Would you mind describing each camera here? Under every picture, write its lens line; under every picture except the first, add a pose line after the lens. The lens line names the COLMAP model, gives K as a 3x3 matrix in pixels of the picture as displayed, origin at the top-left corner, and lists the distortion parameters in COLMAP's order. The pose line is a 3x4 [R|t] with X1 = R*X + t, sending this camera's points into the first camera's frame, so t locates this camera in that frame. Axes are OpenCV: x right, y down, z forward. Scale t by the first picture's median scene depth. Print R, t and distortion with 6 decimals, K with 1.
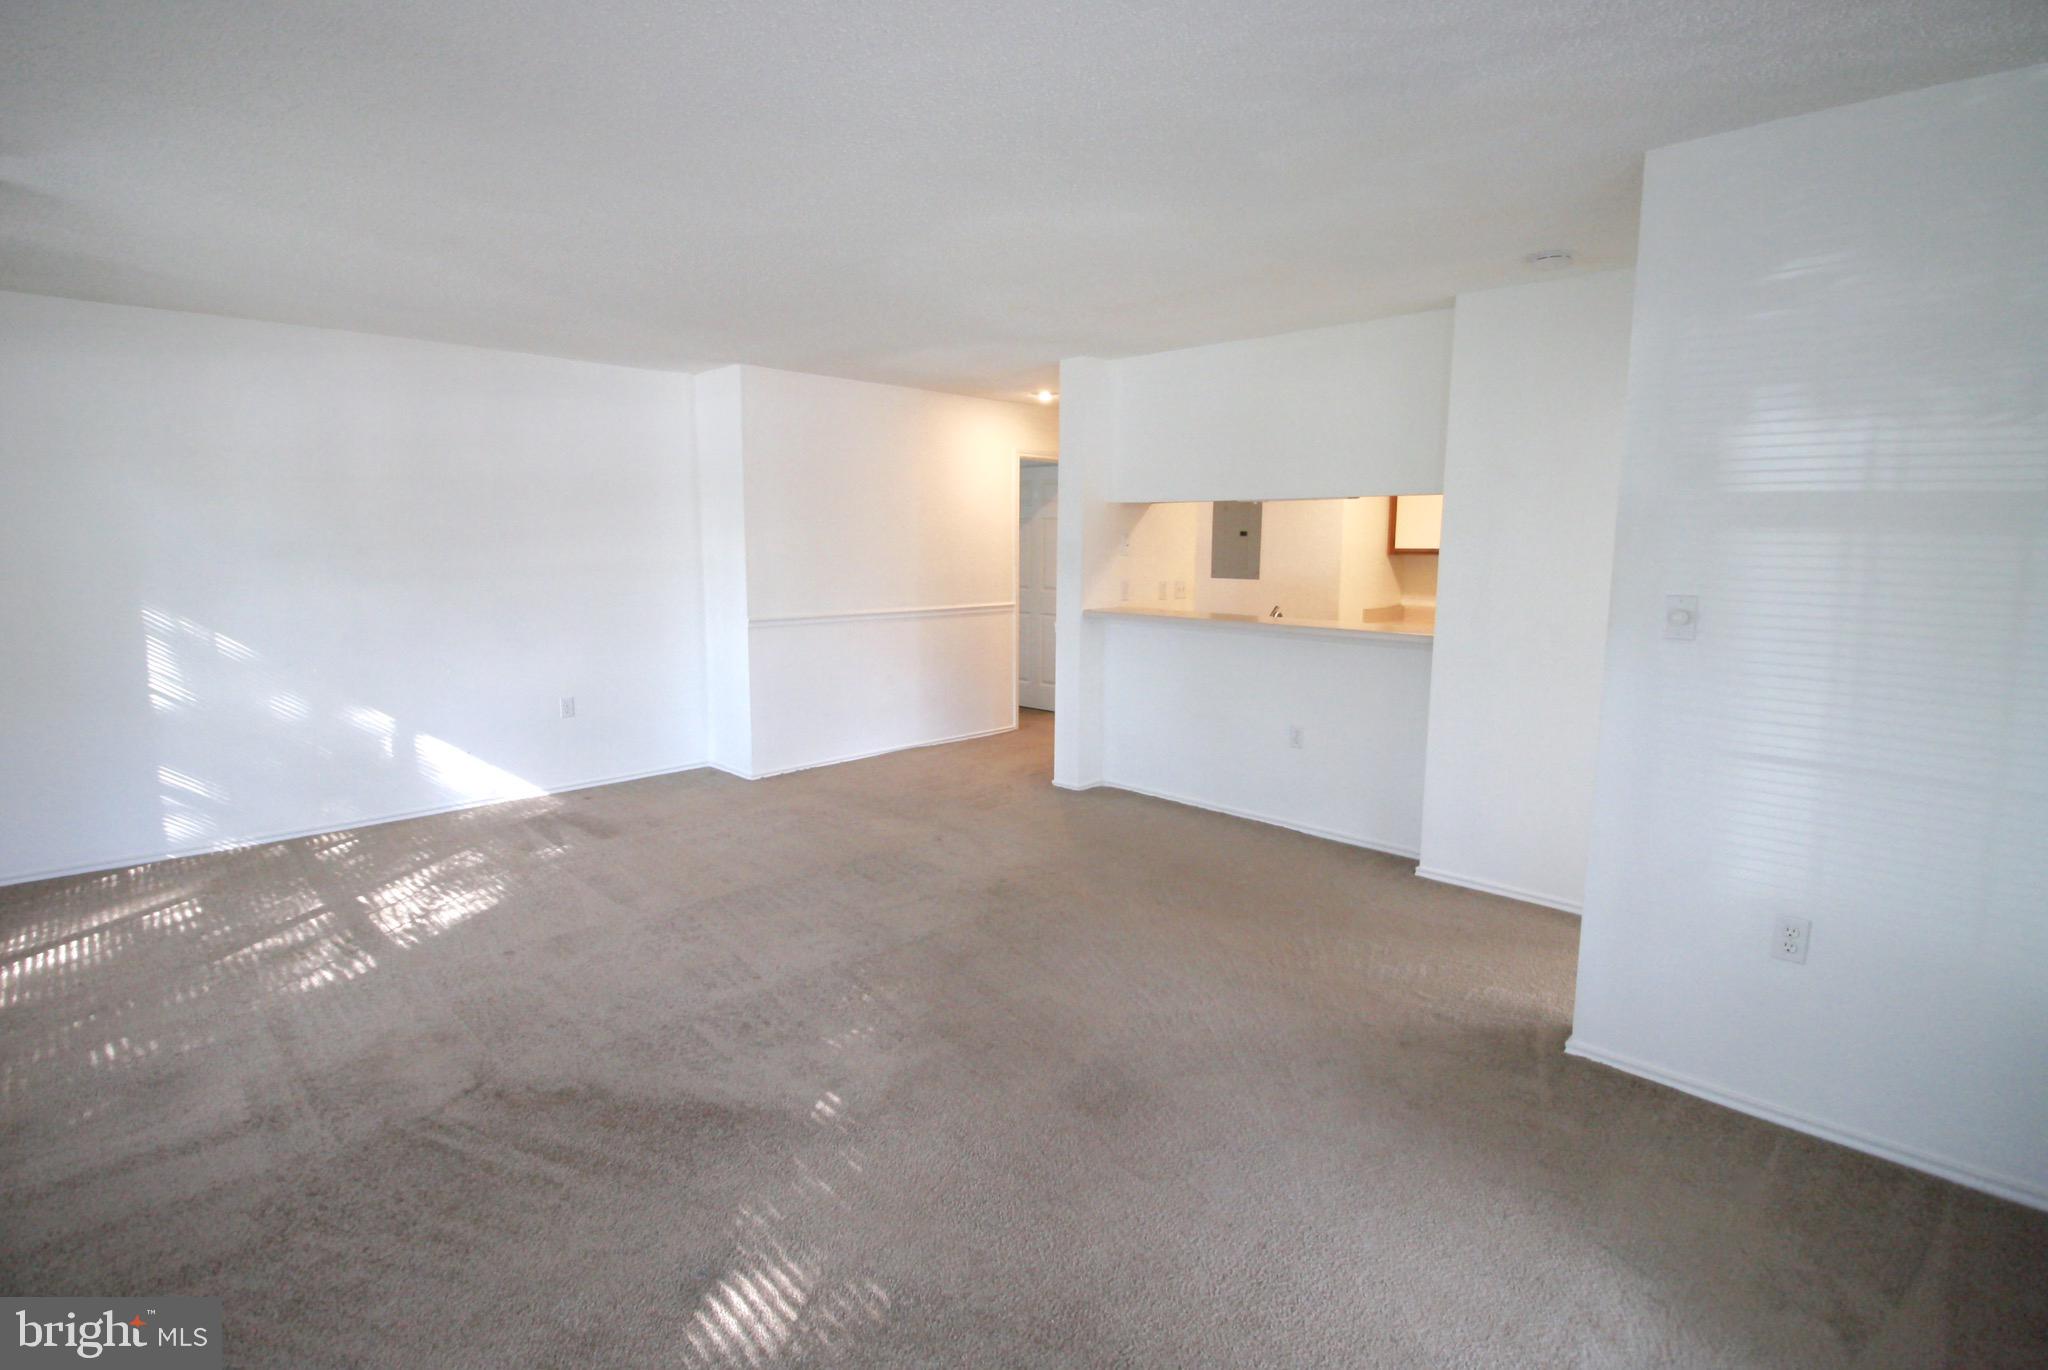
lens RADIAL K [[993.6, 0, 1021.5], [0, 993.6, 670.7], [0, 0, 1]] dist [-0.003212, -0.000187]
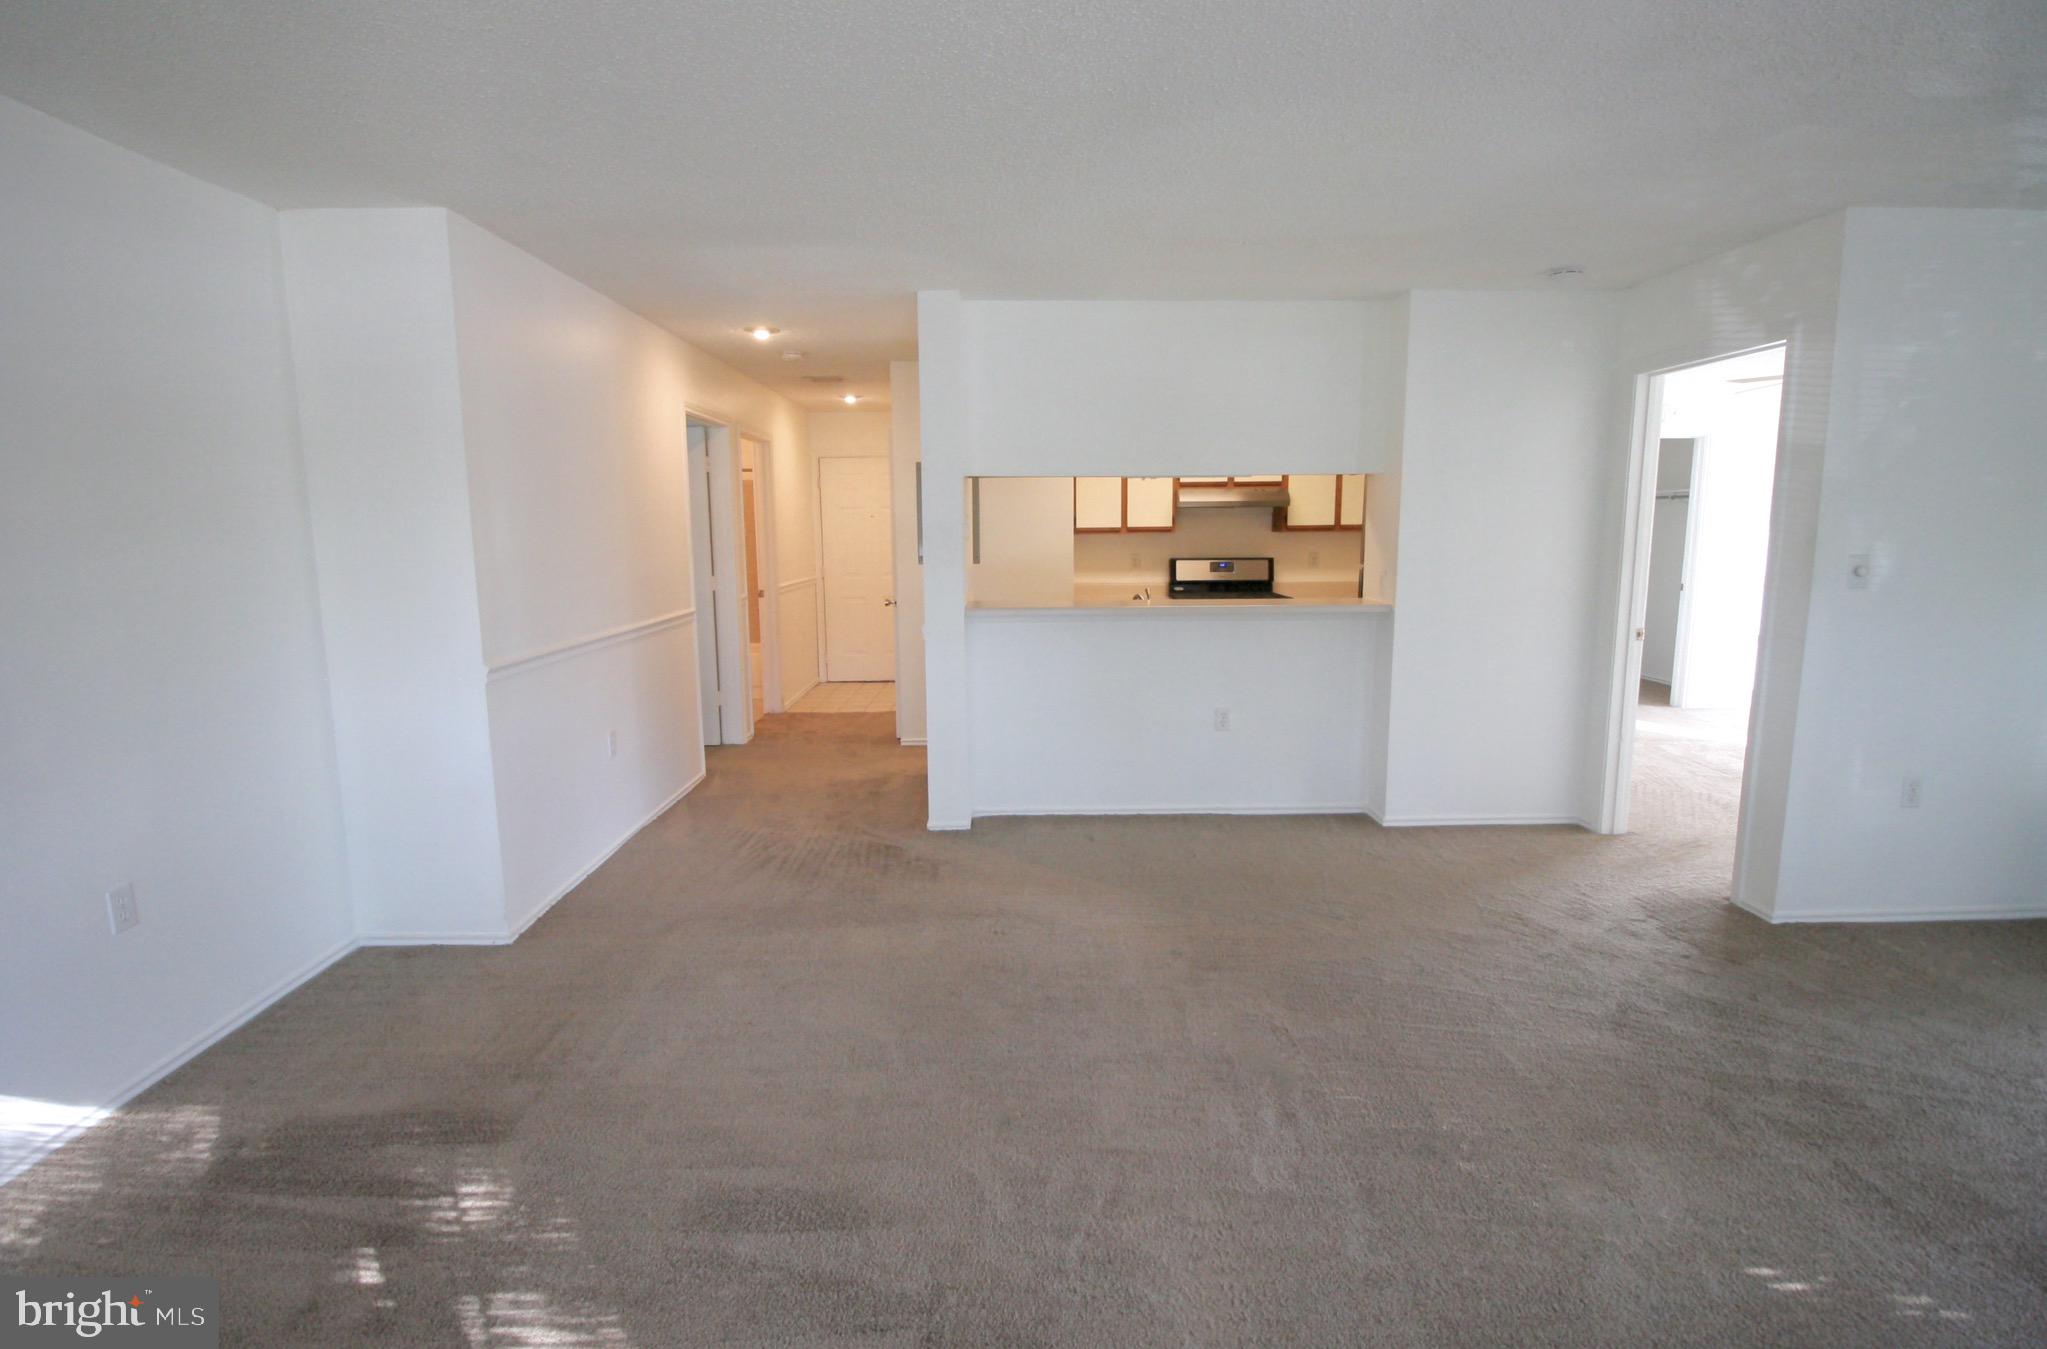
lens RADIAL K [[980.6, 0, 1038.4], [0, 980.6, 670.8], [0, 0, 1]] dist [0.001891, -0.010140]
pose [[0.697557, -0.117889, 0.706765, -0.479384], [0.106624, 0.992469, 0.060309, -0.053734], [-0.708551, 0.033289, 0.704874, 0.400743]]
